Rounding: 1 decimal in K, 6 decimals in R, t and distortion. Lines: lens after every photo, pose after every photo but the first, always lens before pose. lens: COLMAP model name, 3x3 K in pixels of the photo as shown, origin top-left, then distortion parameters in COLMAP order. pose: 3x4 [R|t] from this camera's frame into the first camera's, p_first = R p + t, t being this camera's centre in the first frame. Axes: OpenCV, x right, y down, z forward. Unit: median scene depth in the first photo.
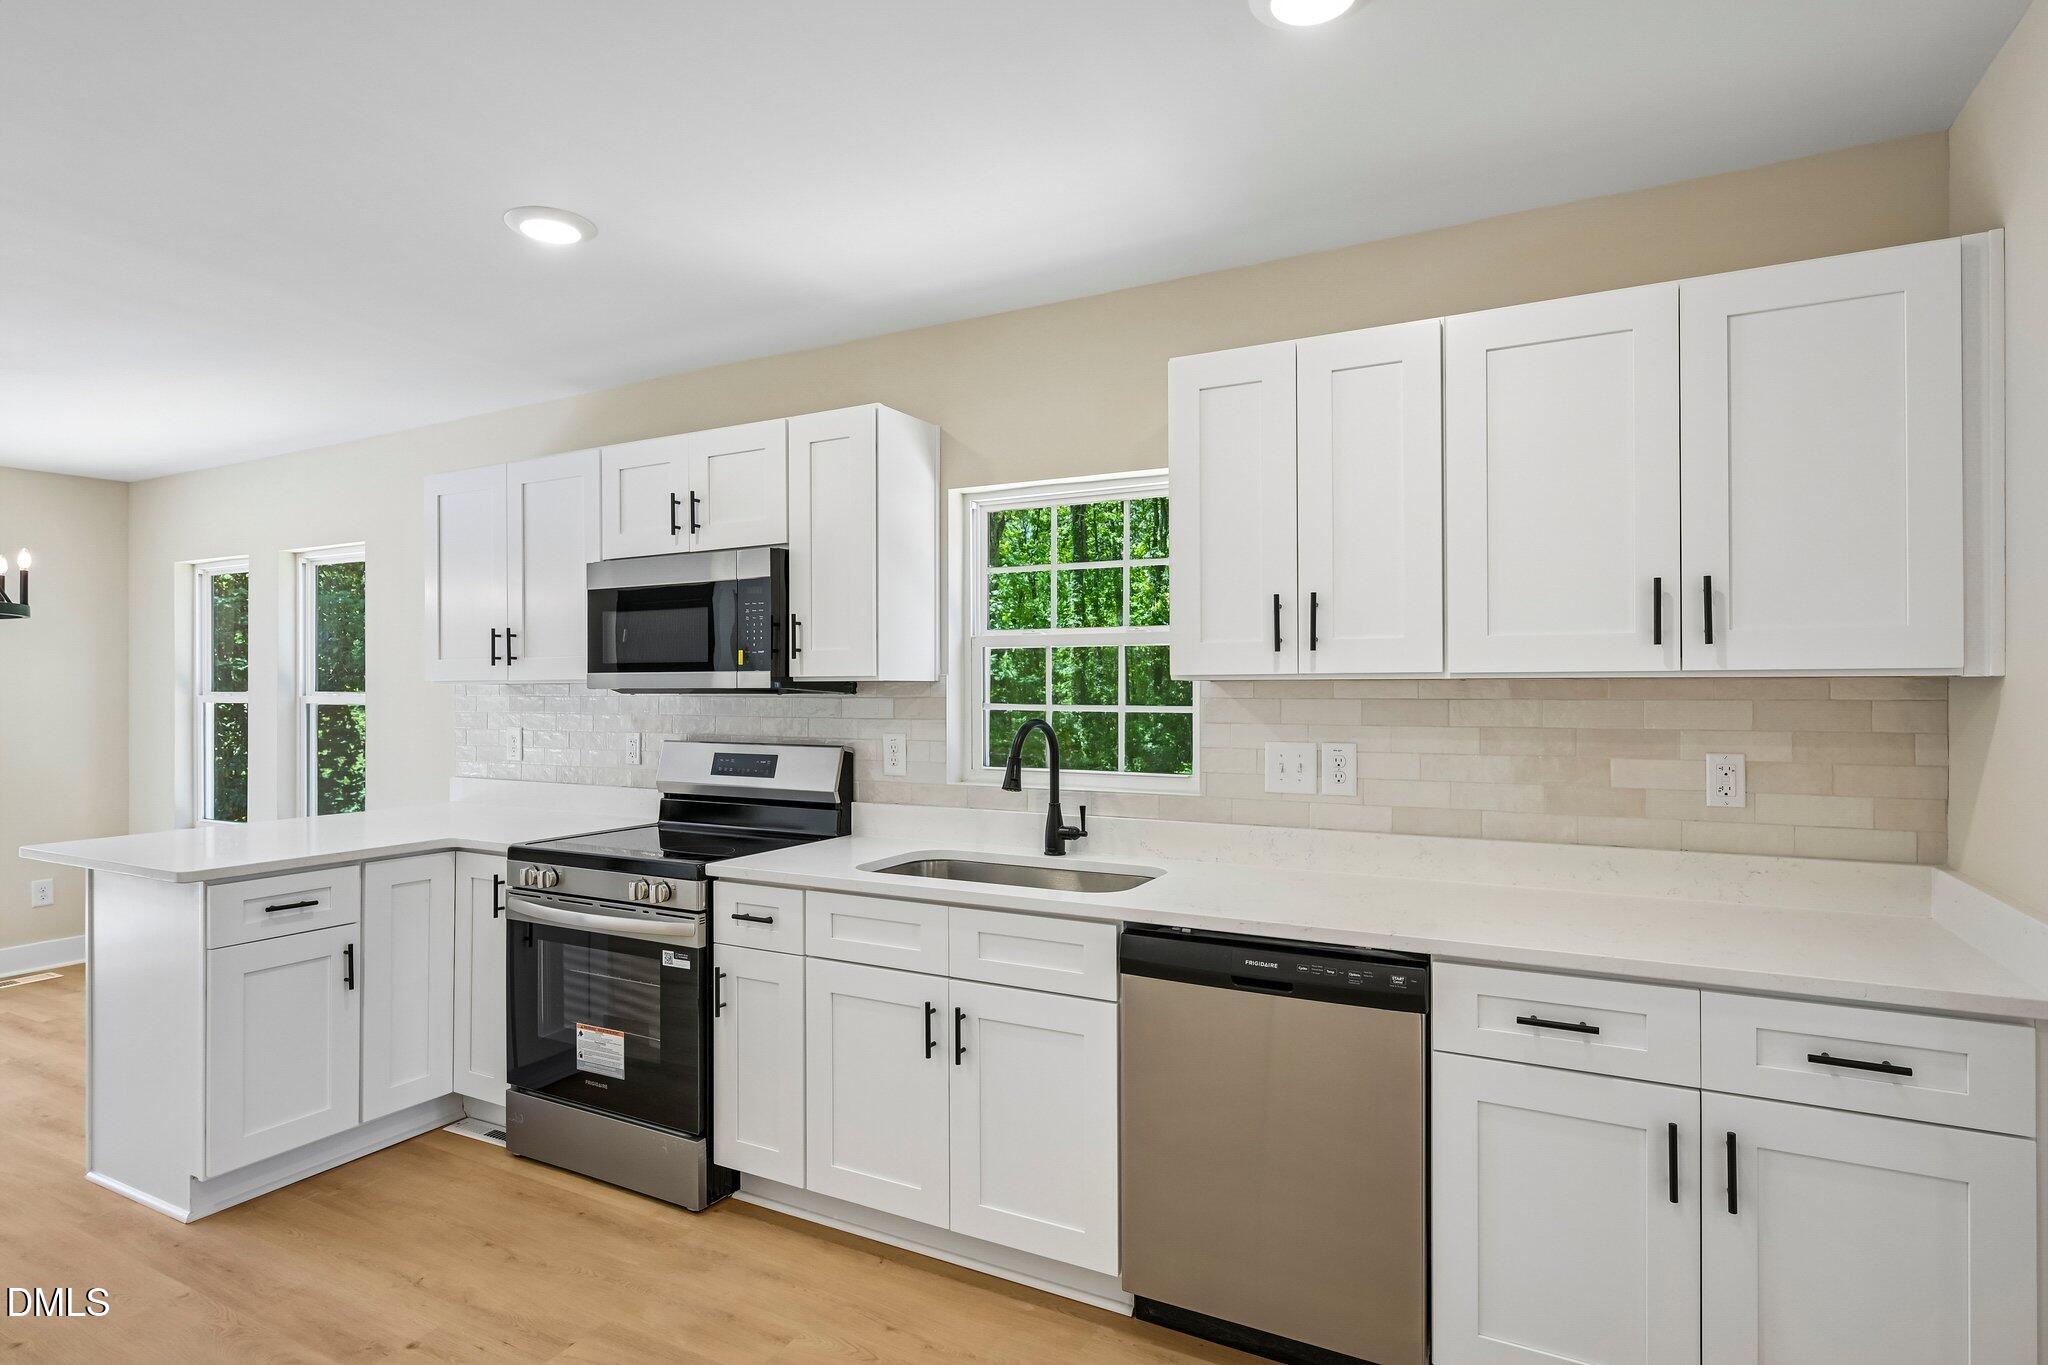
lens RADIAL K [[1068.4, 0, 1031.5], [0, 1068.4, 689.9], [0, 0, 1]] dist [-0.002545, 0.000059]
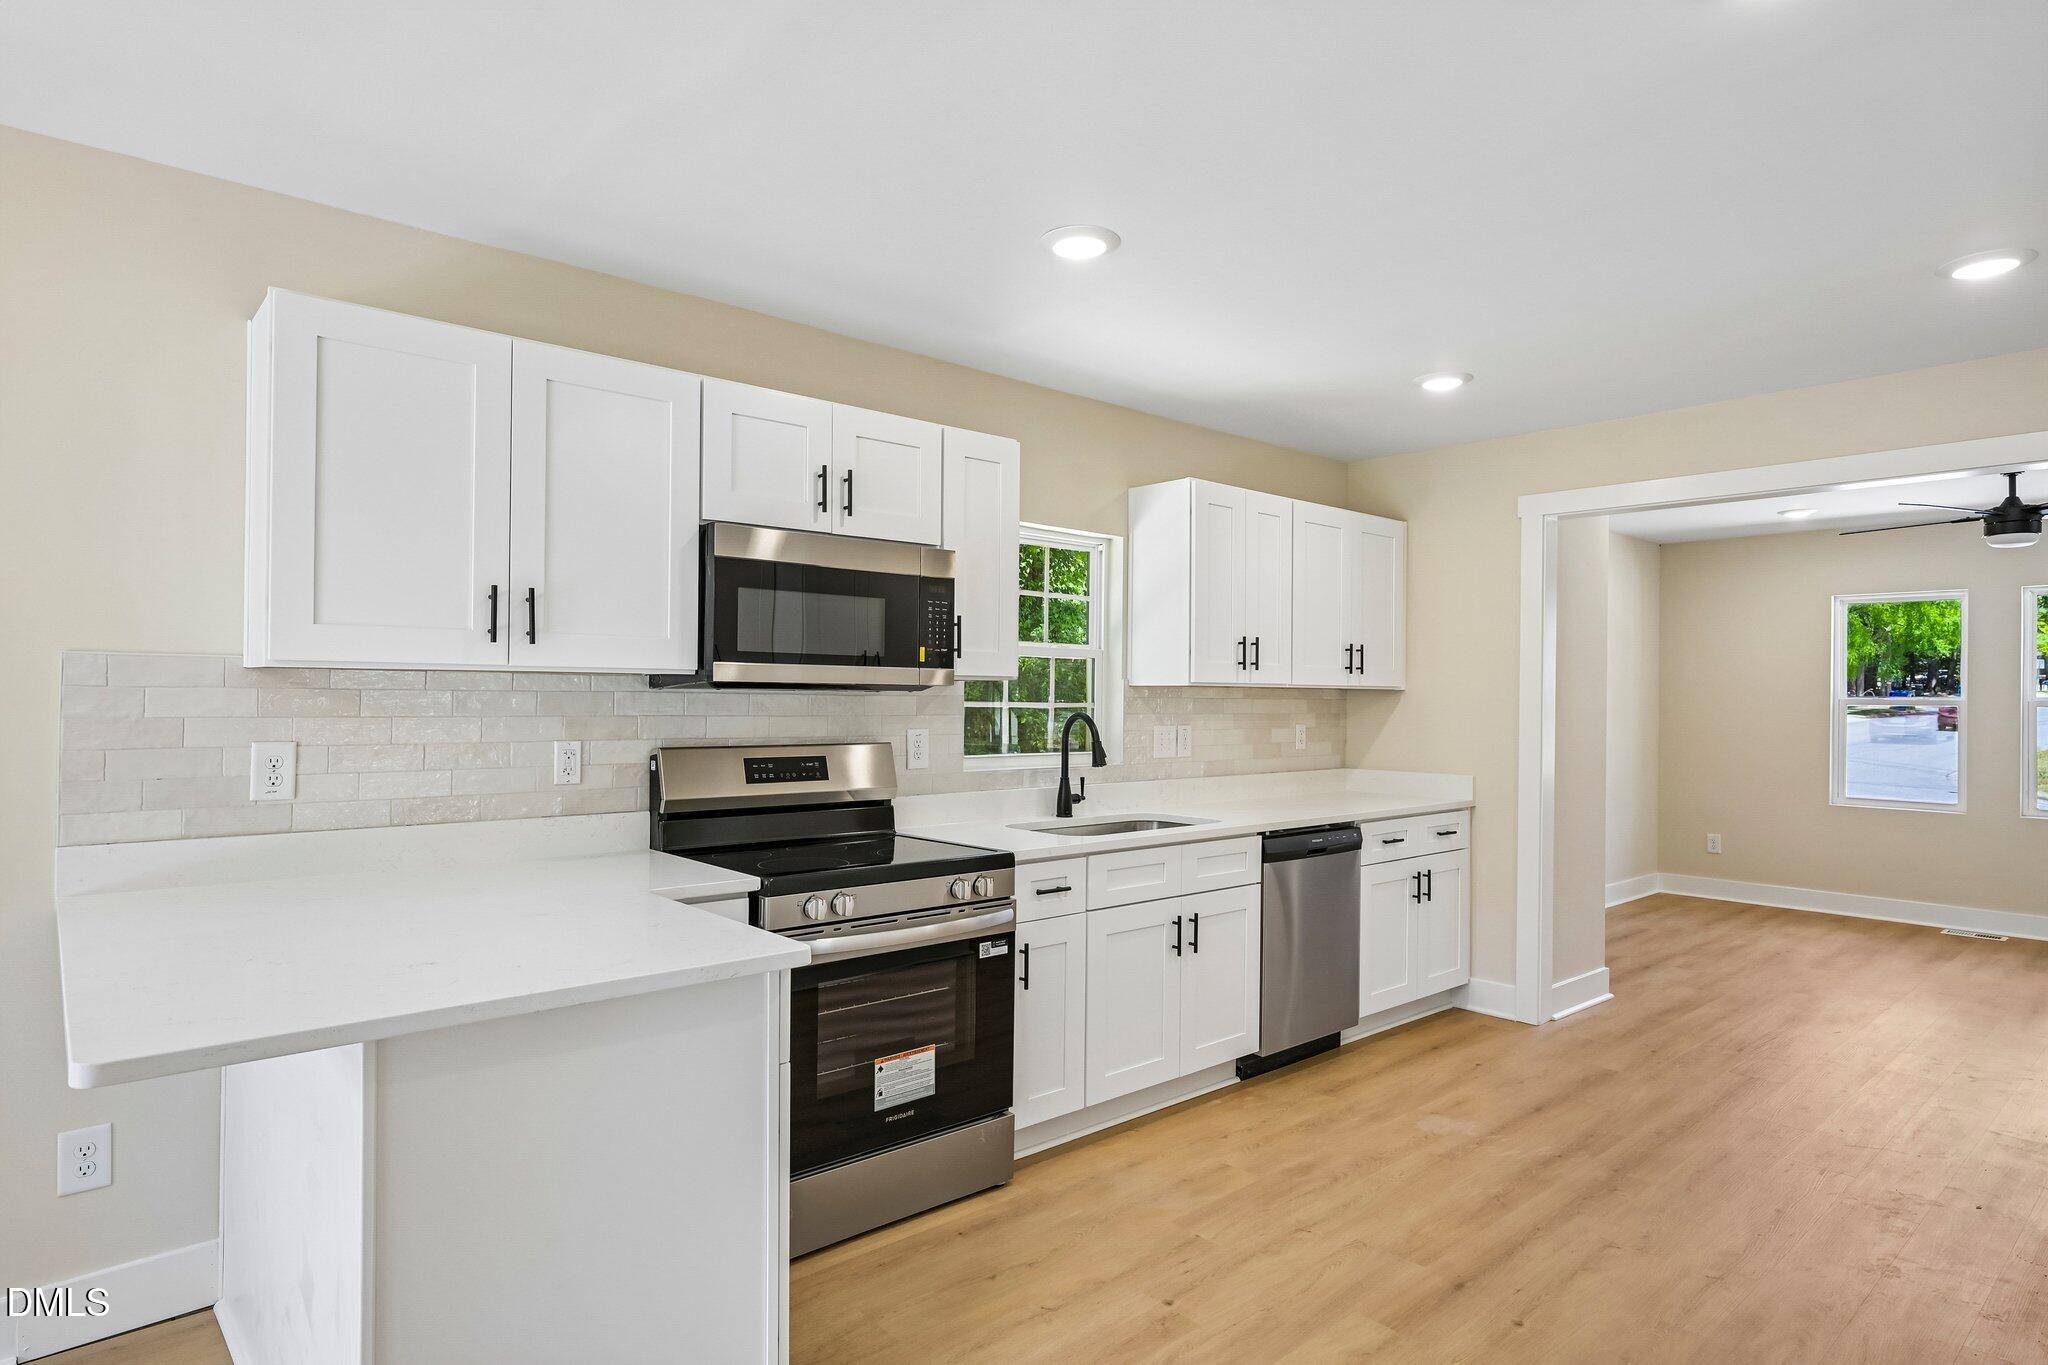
lens RADIAL K [[1131.0, 0, 1021.5], [0, 1131.0, 696.2], [0, 0, 1]] dist [0.004187, 0.000465]
pose [[0.350734, 0.005398, 0.936460, -1.303118], [-0.008765, 0.999959, -0.002482, 0.011155], [-0.936434, -0.007338, 0.350766, 0.574126]]
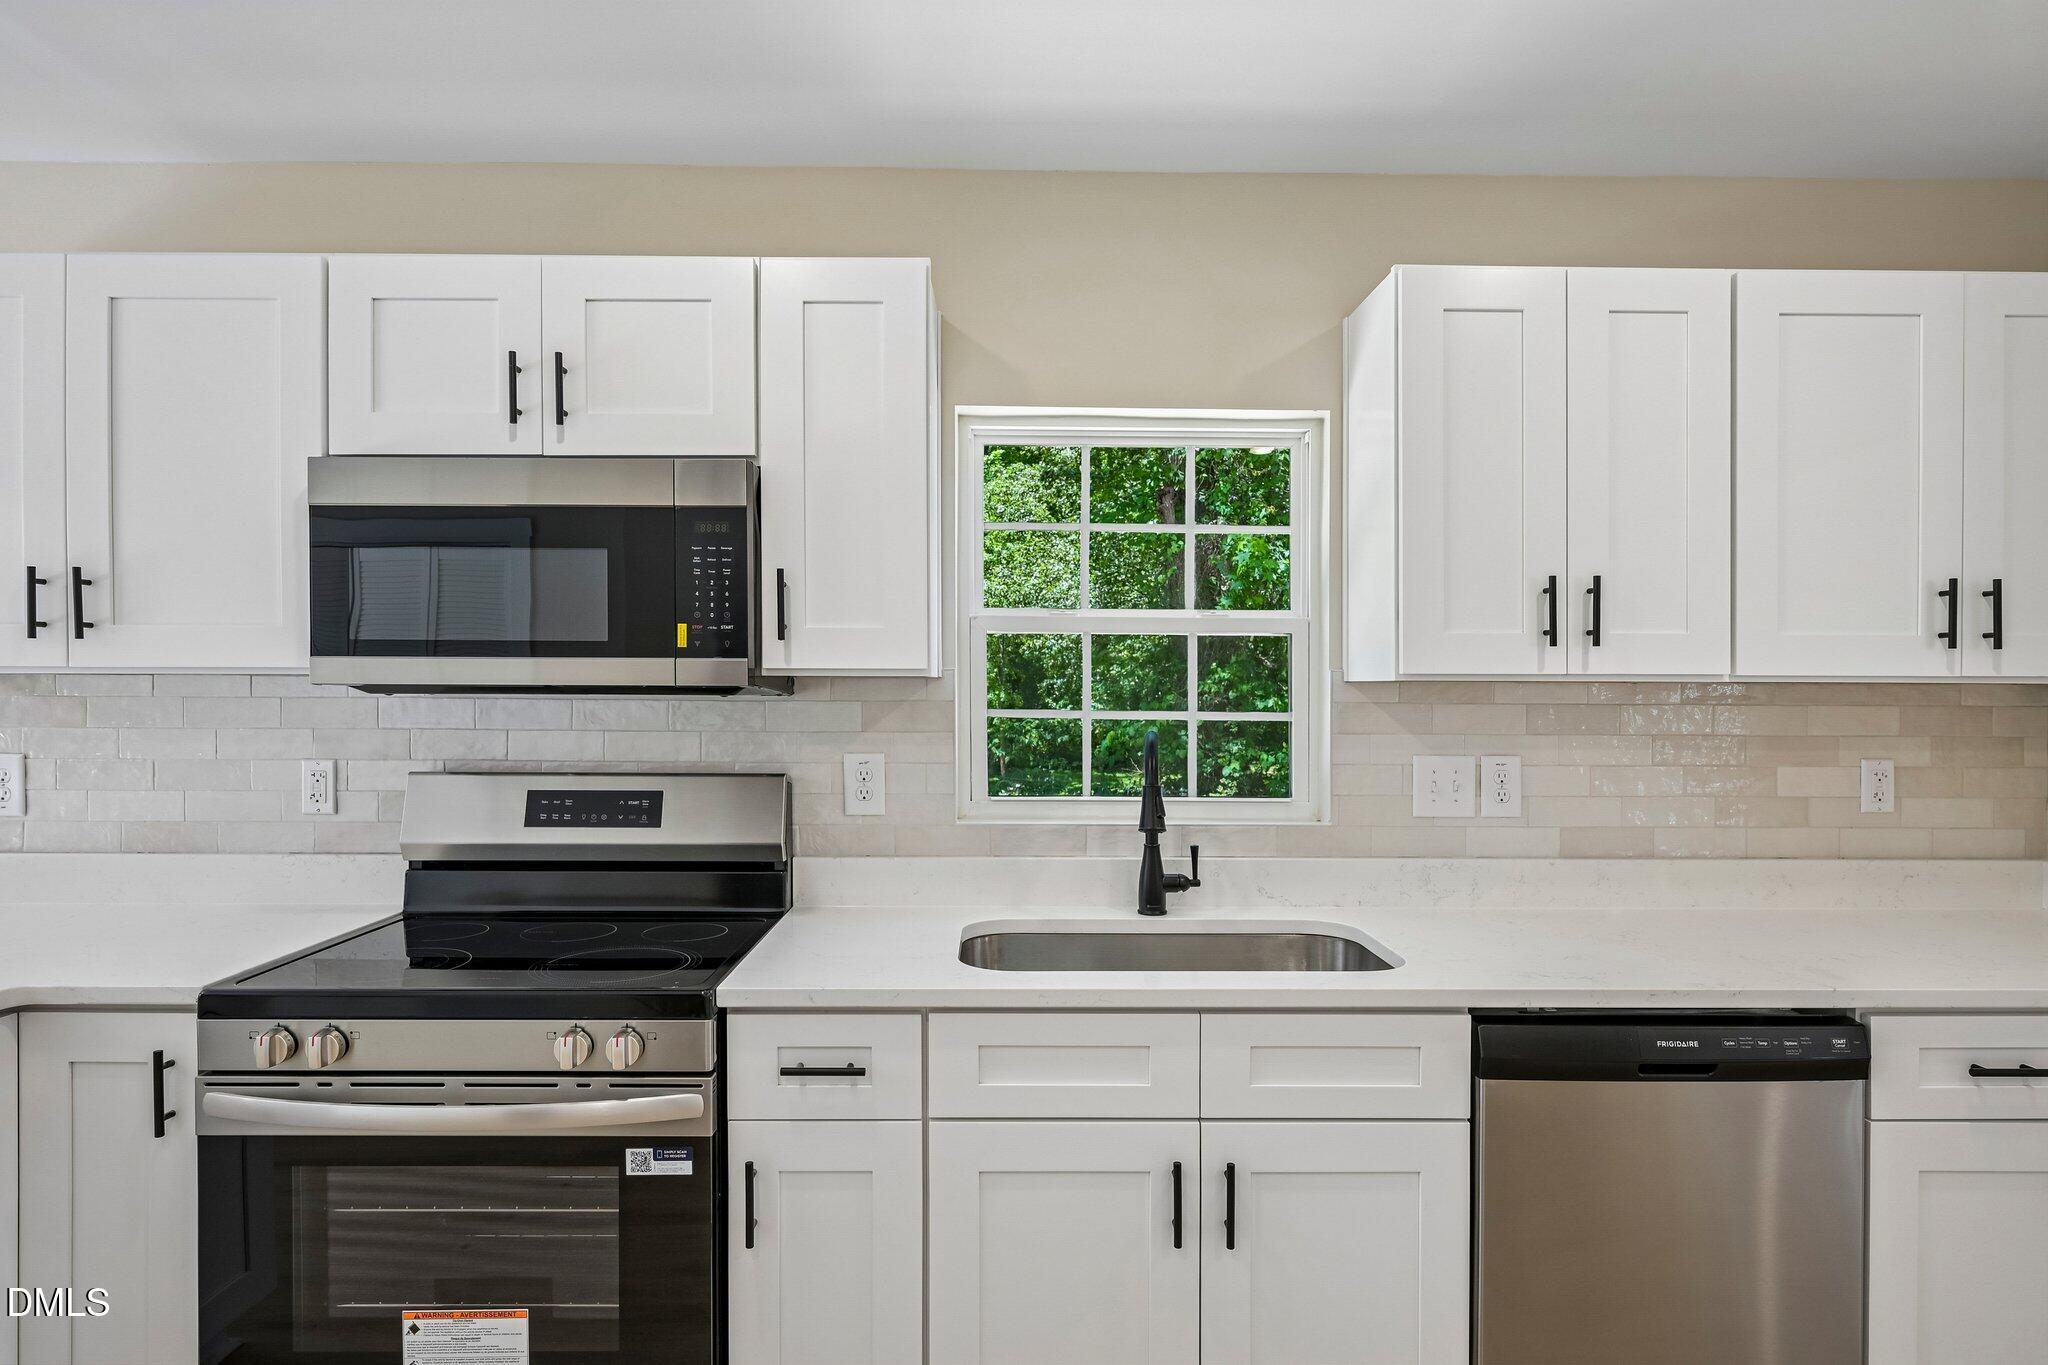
lens RADIAL K [[1121.5, 0, 1014.0], [0, 1121.5, 685.5], [0, 0, 1]] dist [0.000151, -0.000295]
pose [[0.875598, 0.005841, 0.483004, -0.442693], [-0.005909, 0.999982, -0.001382, -0.002253], [-0.483004, -0.001643, 0.875617, 0.371213]]
